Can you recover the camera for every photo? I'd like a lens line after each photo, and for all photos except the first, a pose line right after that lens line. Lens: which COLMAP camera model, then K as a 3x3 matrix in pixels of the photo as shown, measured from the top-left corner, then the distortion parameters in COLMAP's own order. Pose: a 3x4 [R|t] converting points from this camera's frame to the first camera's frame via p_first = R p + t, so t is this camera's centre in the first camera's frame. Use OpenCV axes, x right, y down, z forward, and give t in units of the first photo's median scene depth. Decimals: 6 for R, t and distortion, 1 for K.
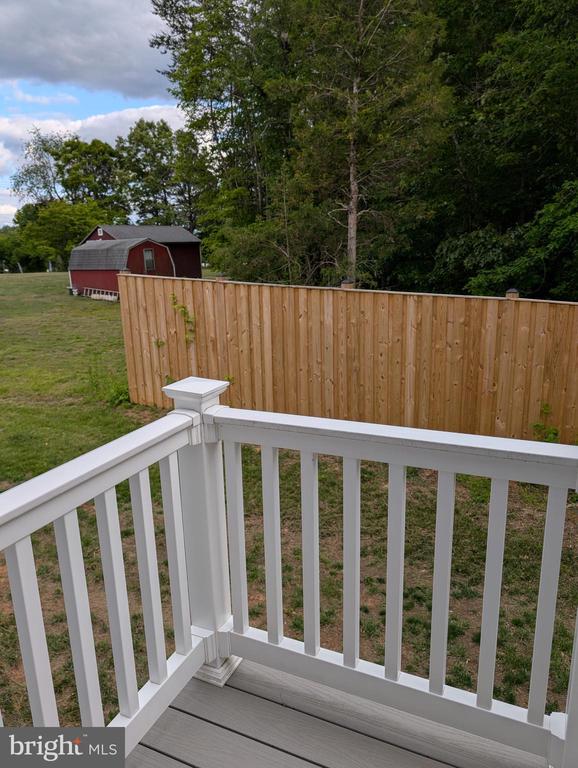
lens RADIAL K [[555.2, 0, 289.0], [0, 555.2, 384.0], [0, 0, 1]] dist [-0.005570, -0.006154]
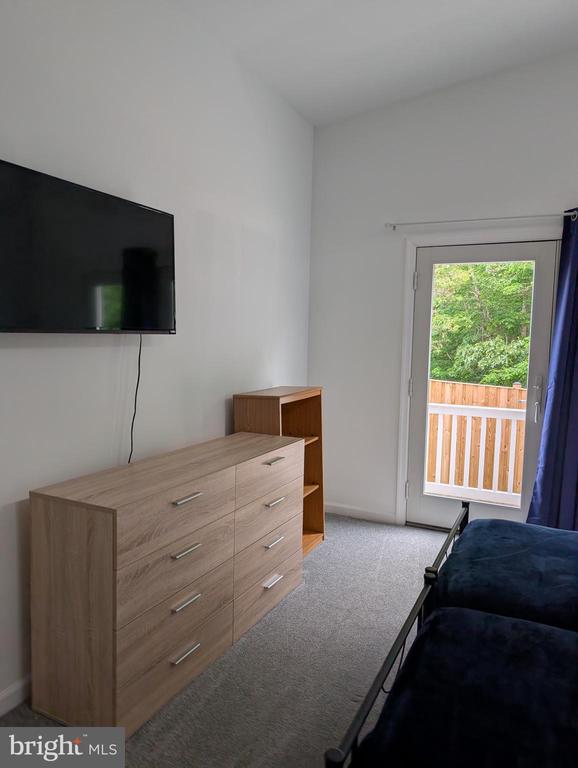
lens RADIAL K [[555.2, 0, 289.0], [0, 555.2, 384.0], [0, 0, 1]] dist [-0.005570, -0.006154]
pose [[0.997948, 0.063680, -0.006661, -0.143132], [-0.063912, 0.984472, -0.163492, 0.084147], [-0.003854, 0.163582, 0.986522, -0.335710]]
